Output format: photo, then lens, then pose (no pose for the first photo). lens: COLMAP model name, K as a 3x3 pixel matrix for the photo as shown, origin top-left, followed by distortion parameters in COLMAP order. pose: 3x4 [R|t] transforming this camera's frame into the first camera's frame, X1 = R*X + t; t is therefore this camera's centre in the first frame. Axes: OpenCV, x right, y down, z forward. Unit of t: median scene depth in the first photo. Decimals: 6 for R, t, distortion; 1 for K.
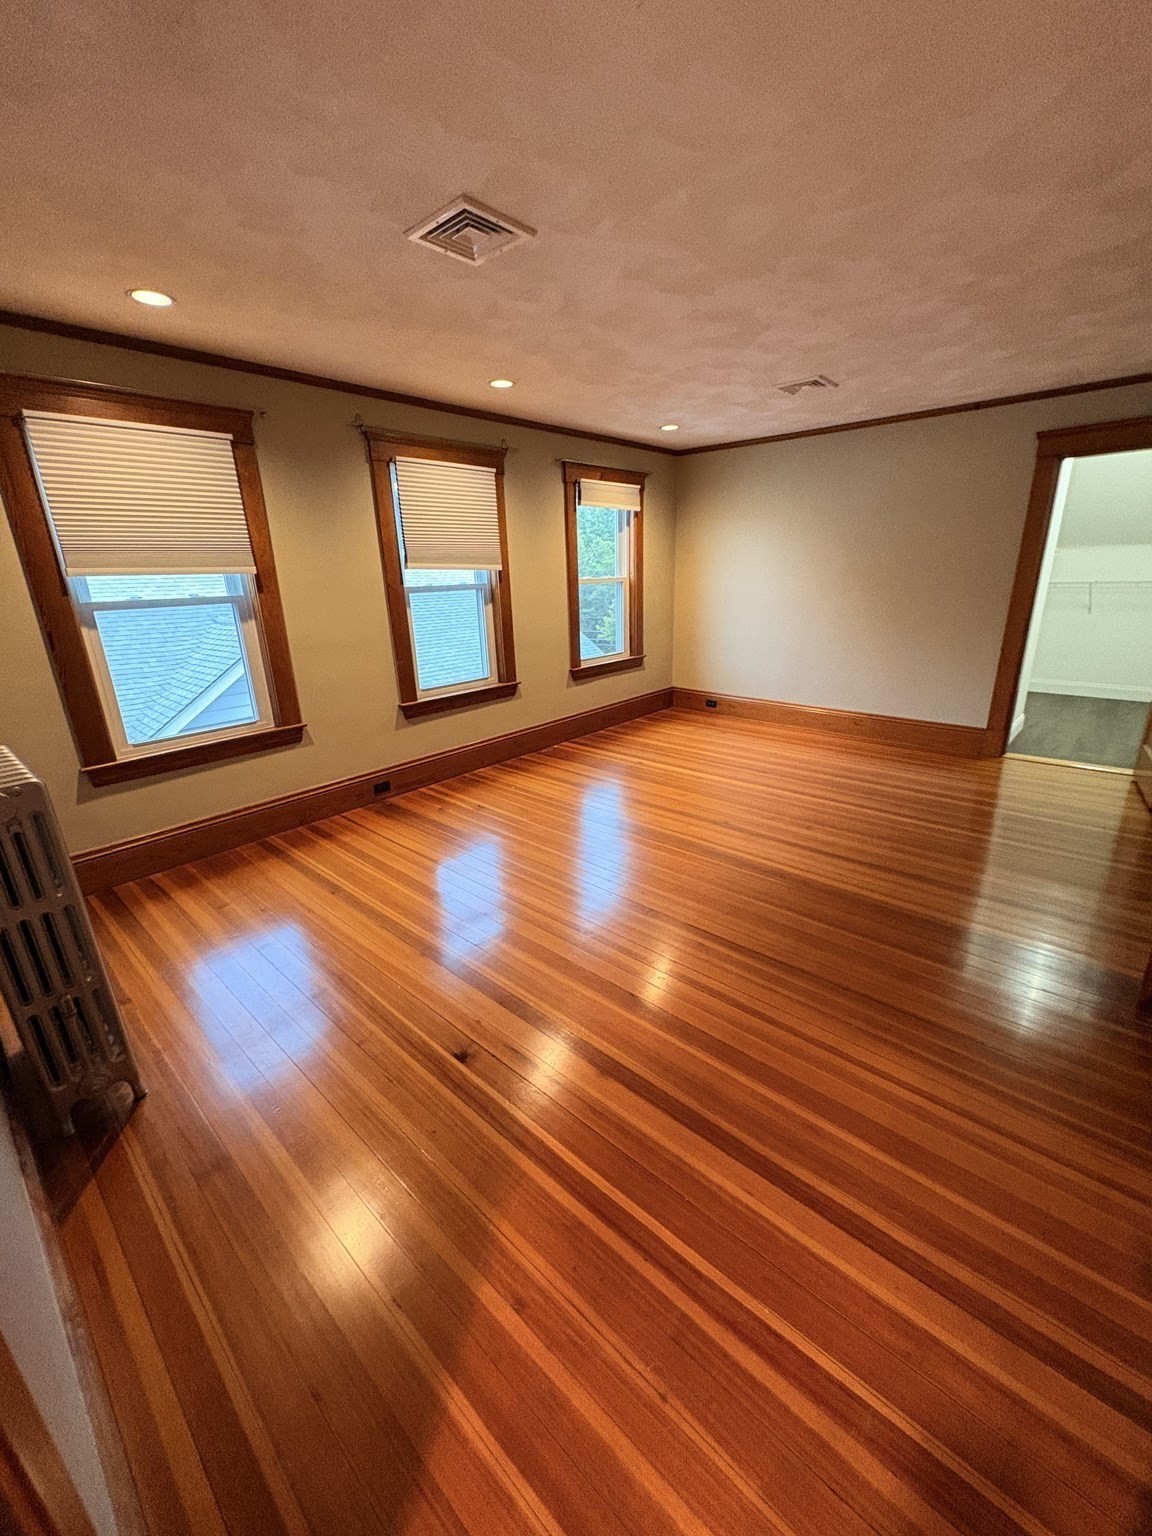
lens RADIAL K [[610.3, 0, 573.1], [0, 610.3, 768.7], [0, 0, 1]] dist [0.000687, -0.000067]
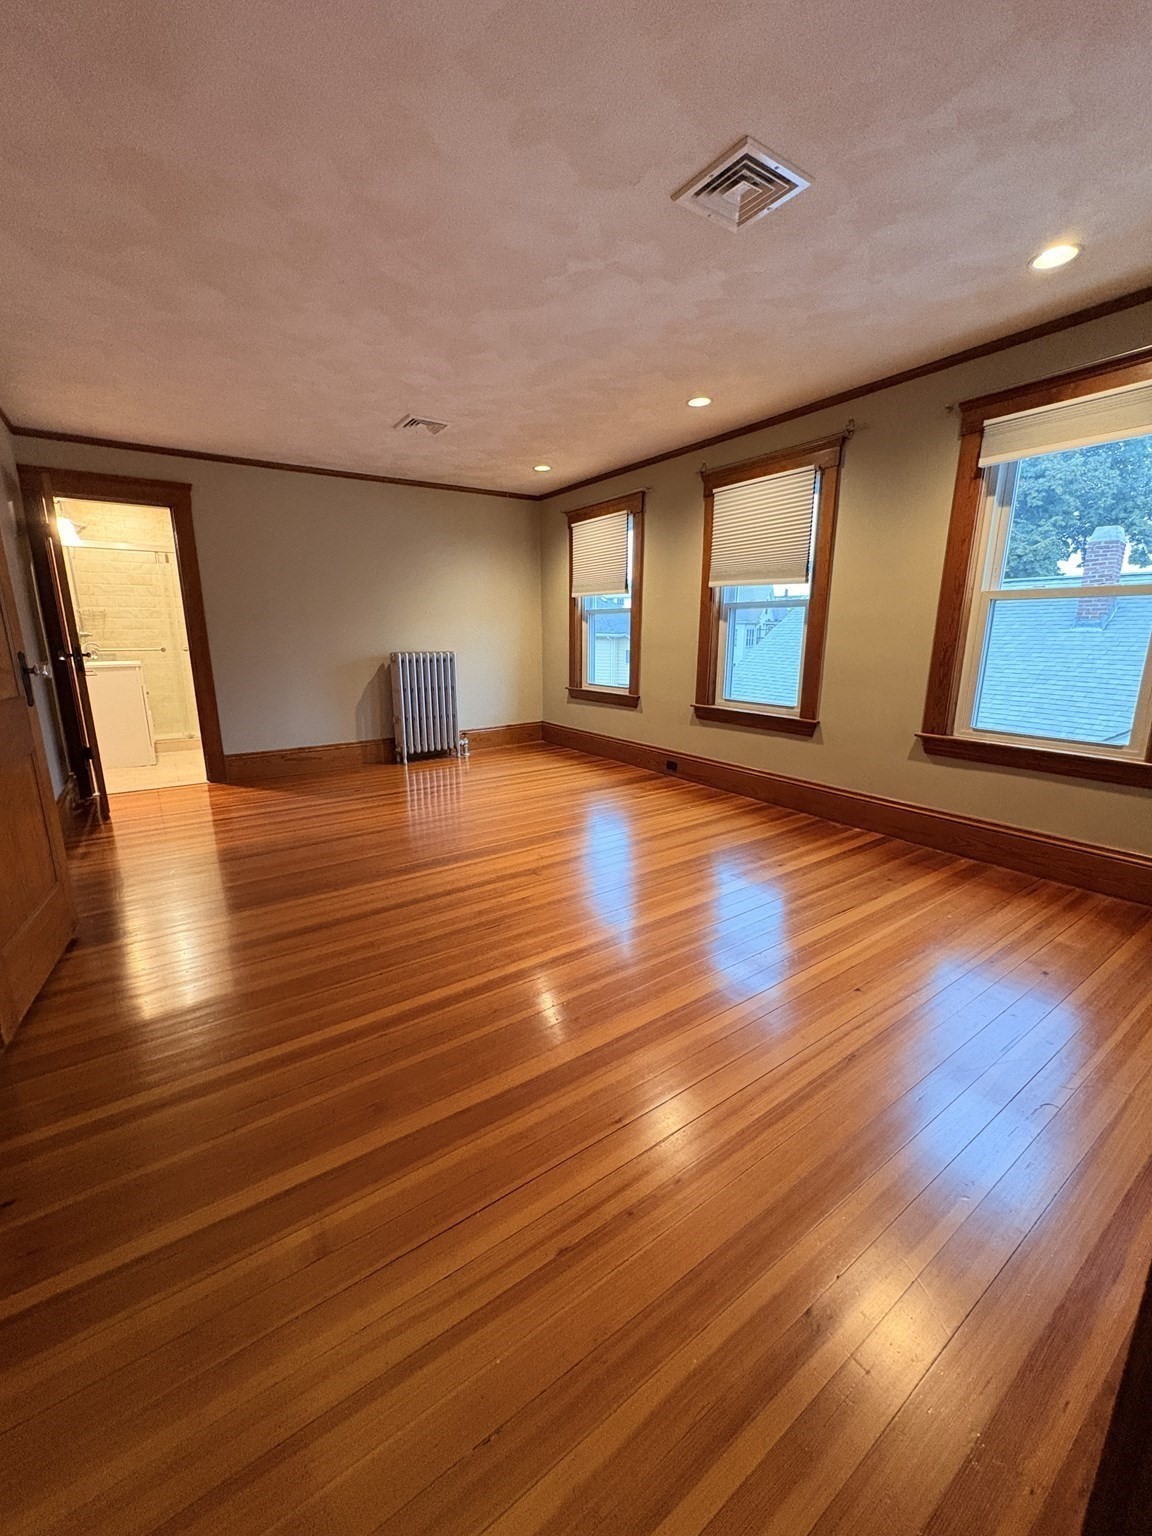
lens RADIAL K [[610.3, 0, 573.1], [0, 610.3, 768.7], [0, 0, 1]] dist [0.000687, -0.000067]
pose [[-0.224105, 0.247573, -0.942595, 0.769782], [-0.294463, 0.904788, 0.307653, -0.245632], [0.929015, 0.346505, -0.129866, 0.859479]]
